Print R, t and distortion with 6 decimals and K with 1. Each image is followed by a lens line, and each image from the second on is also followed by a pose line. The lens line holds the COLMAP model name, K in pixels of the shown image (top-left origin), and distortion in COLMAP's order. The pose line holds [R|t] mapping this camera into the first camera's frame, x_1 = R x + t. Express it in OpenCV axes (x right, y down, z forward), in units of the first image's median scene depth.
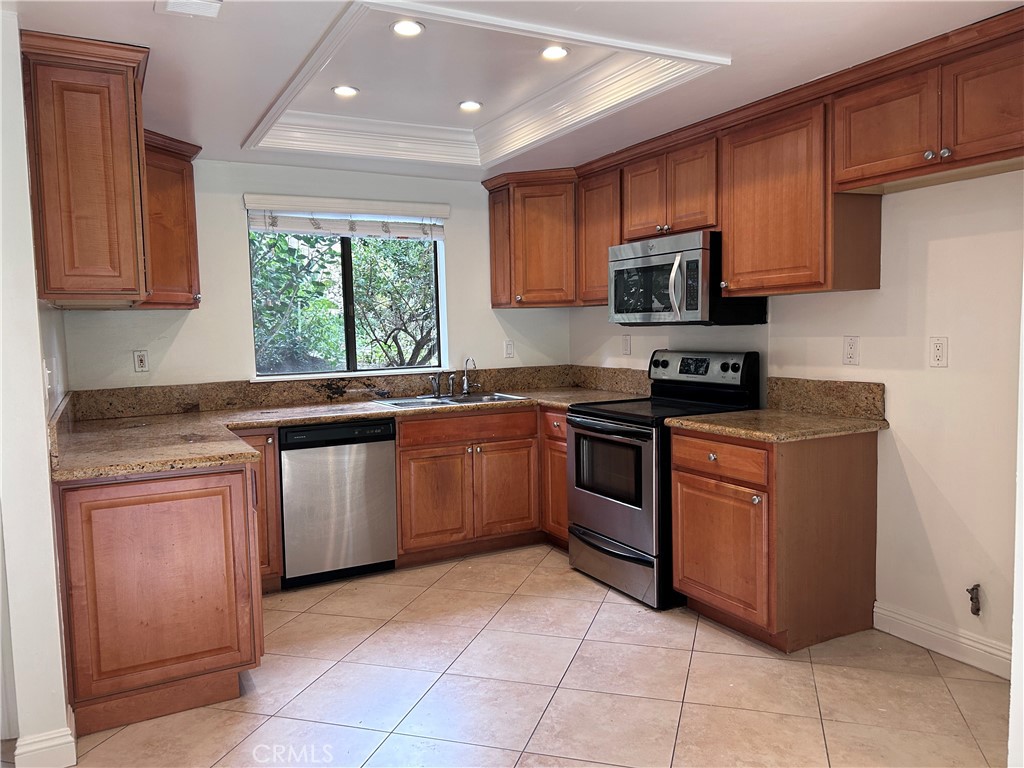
lens RADIAL K [[766.9, 0, 507.0], [0, 766.9, 383.4], [0, 0, 1]] dist [0.065156, -0.064092]
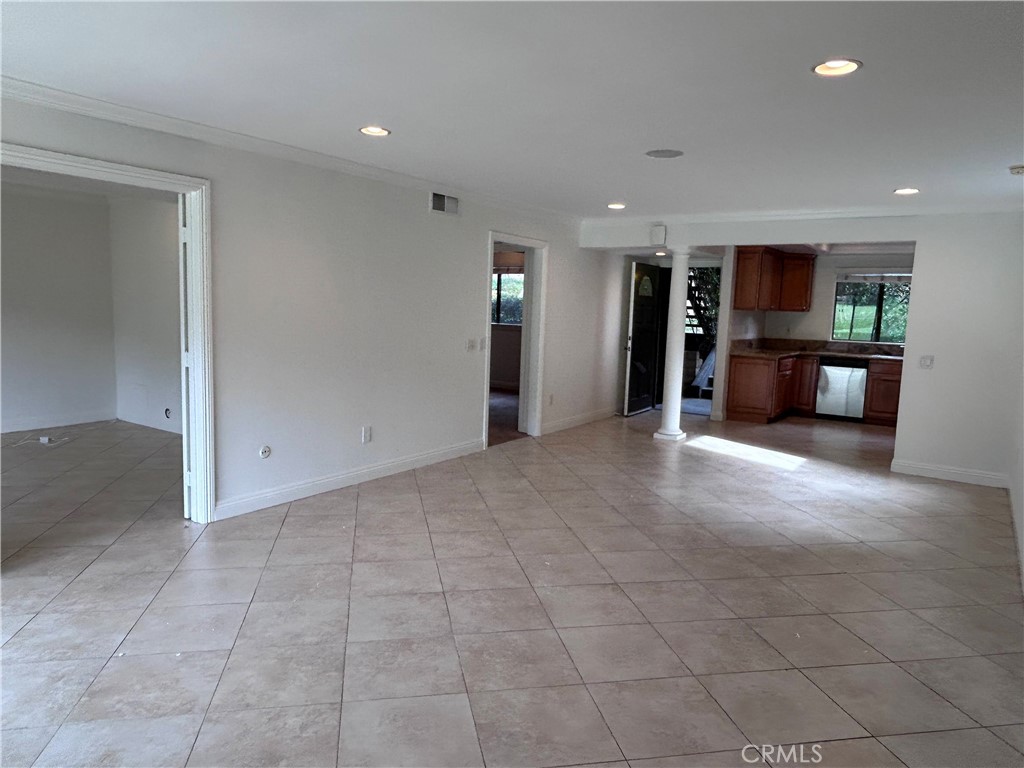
lens RADIAL K [[701.4, 0, 520.2], [0, 701.4, 382.7], [0, 0, 1]] dist [0.005153, -0.001669]
pose [[0.477461, 0.139875, -0.867448, 1.167039], [-0.112894, 0.988831, 0.097309, 0.021380], [0.871370, 0.051469, 0.487919, -0.966032]]
